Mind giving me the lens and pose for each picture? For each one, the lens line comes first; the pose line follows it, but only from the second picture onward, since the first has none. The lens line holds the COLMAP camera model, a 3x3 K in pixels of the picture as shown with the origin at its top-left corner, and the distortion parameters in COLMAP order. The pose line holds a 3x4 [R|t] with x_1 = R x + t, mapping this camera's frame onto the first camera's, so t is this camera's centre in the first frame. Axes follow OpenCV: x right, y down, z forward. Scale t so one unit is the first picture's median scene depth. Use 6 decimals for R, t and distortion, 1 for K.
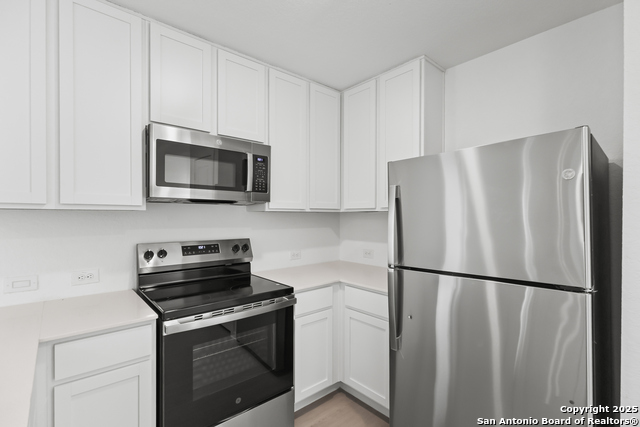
lens RADIAL K [[293.4, 0, 321.7], [0, 293.4, 215.5], [0, 0, 1]] dist [-0.016673, 0.000487]
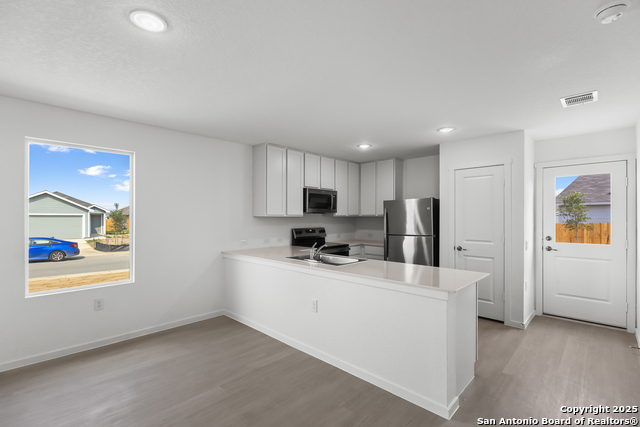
lens RADIAL K [[293.4, 0, 320.5], [0, 293.4, 214.9], [0, 0, 1]] dist [-0.016673, 0.000487]
pose [[0.996738, -0.003165, 0.080643, -0.527204], [0.003690, 0.999973, -0.006359, -0.012203], [-0.080620, 0.006635, 0.996723, -1.561733]]
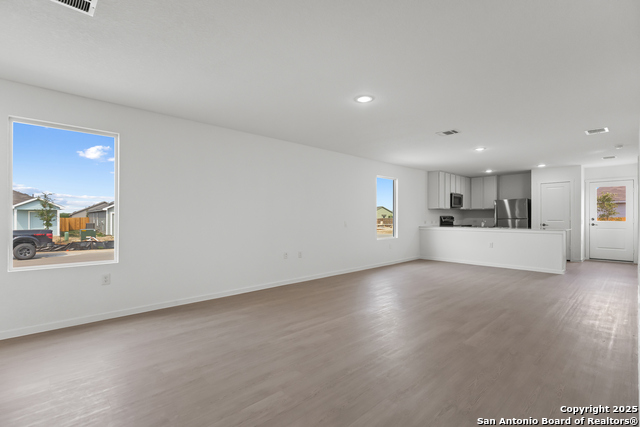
lens RADIAL K [[293.4, 0, 322.7], [0, 293.4, 214.3], [0, 0, 1]] dist [-0.016673, 0.000487]
pose [[0.999689, -0.004885, 0.024437, -2.413386], [0.005086, 0.999954, -0.008181, 0.084525], [-0.024396, 0.008303, 0.999668, -3.385262]]
